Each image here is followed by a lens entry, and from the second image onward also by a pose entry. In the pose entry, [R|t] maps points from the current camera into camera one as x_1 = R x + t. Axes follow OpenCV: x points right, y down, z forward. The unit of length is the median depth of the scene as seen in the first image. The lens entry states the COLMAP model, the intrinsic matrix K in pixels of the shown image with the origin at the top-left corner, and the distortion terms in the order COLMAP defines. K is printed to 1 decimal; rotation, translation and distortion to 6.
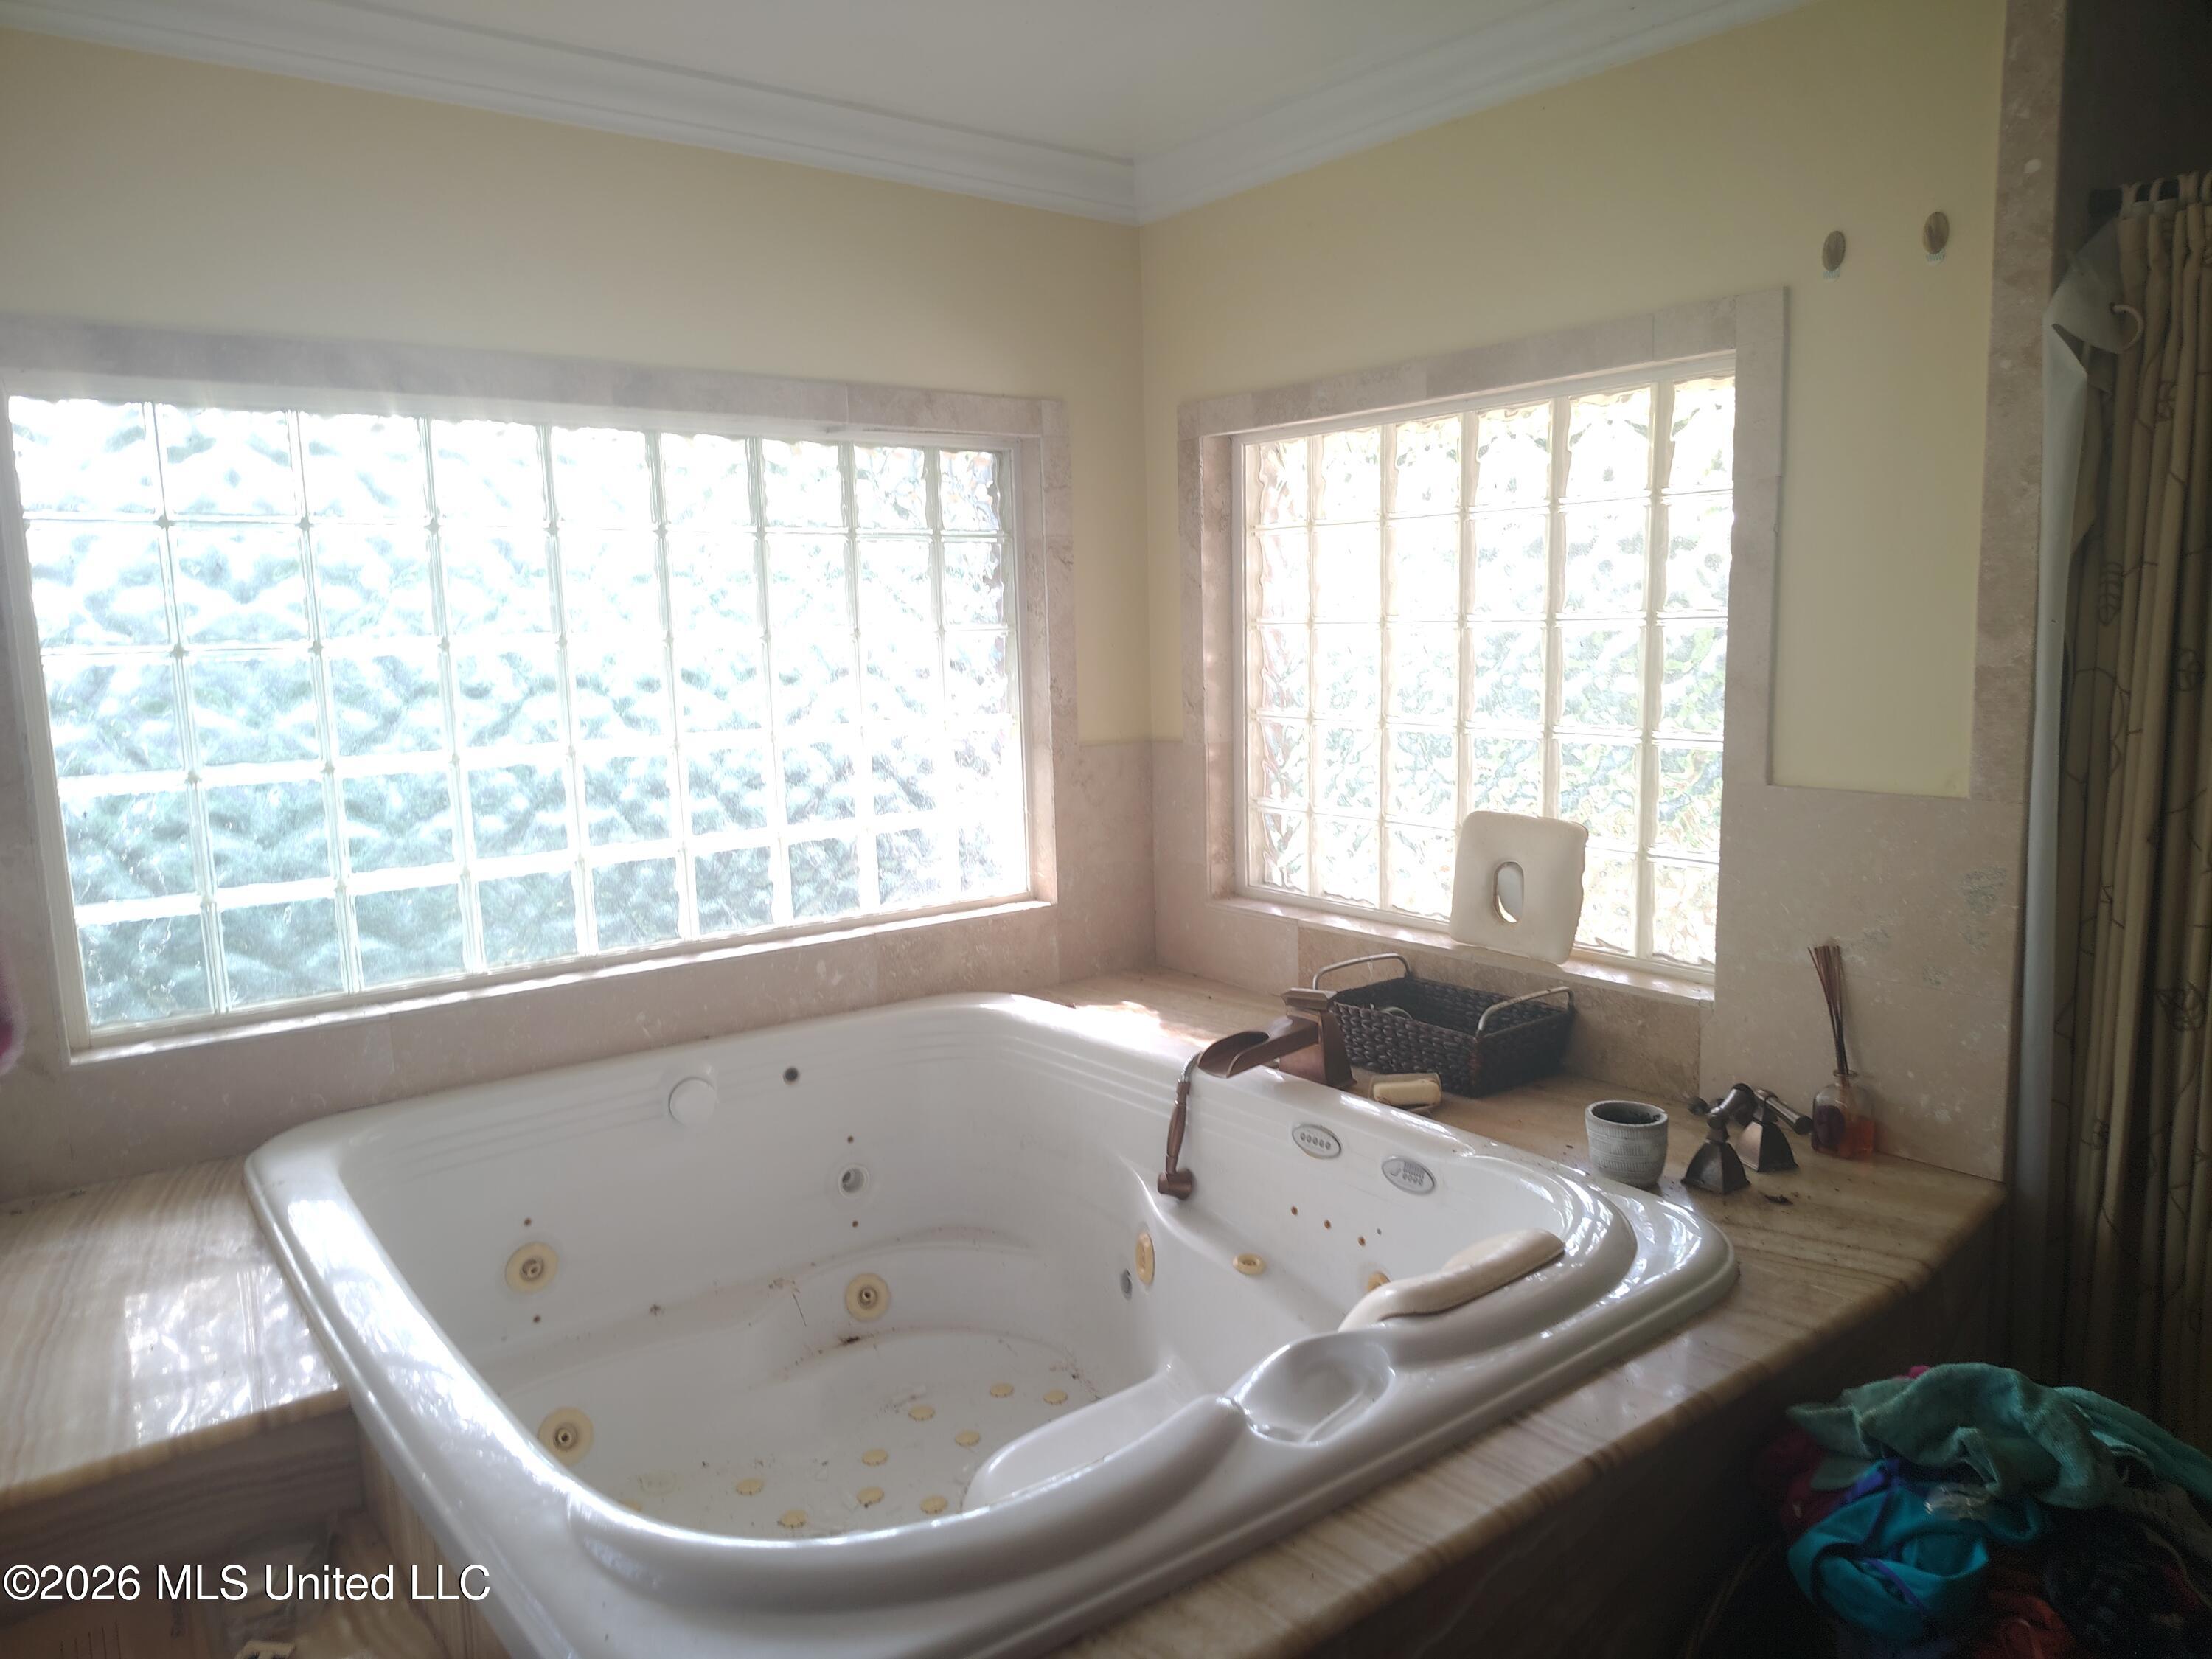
lens RADIAL K [[1550.3, 0, 1106.0], [0, 1550.3, 829.5], [0, 0, 1]] dist [0.001339, -0.000413]
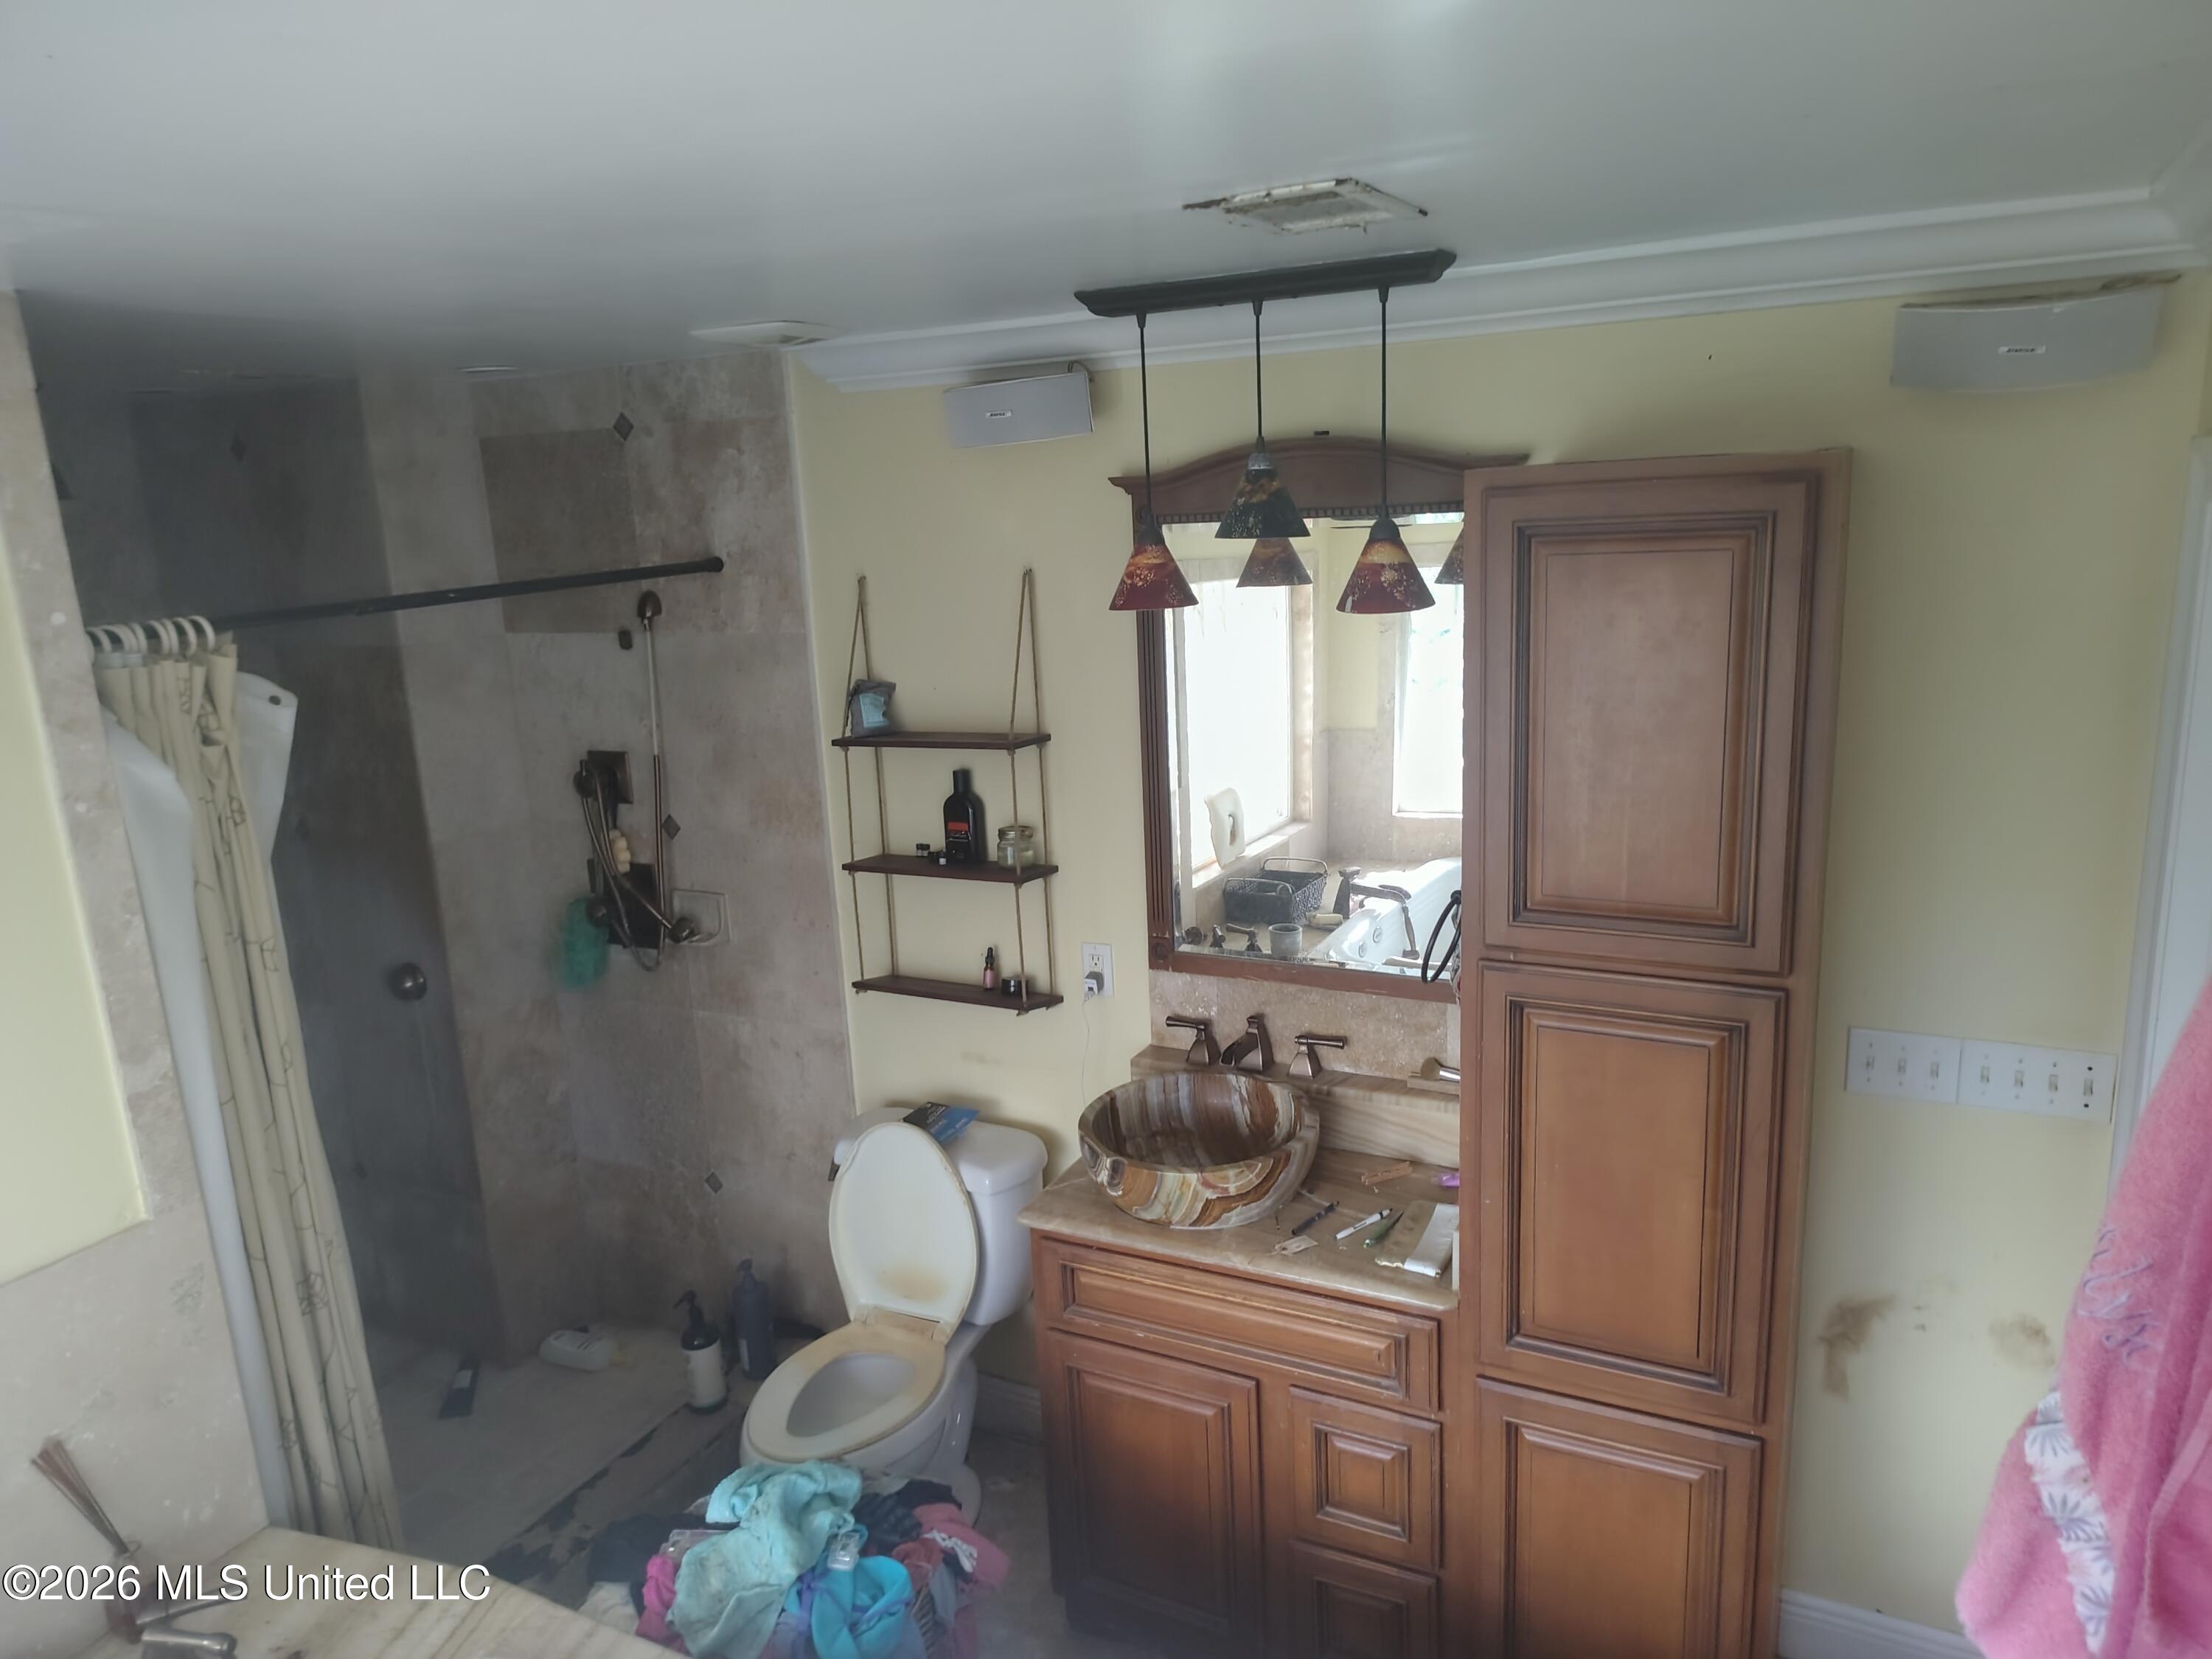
lens RADIAL K [[1550.3, 0, 1106.0], [0, 1550.3, 829.5], [0, 0, 1]] dist [0.001339, -0.000413]
pose [[-0.406591, -0.164768, 0.898630, -0.575515], [0.193319, 0.945815, 0.260888, -0.418267], [-0.892923, 0.279796, -0.352707, 0.768960]]
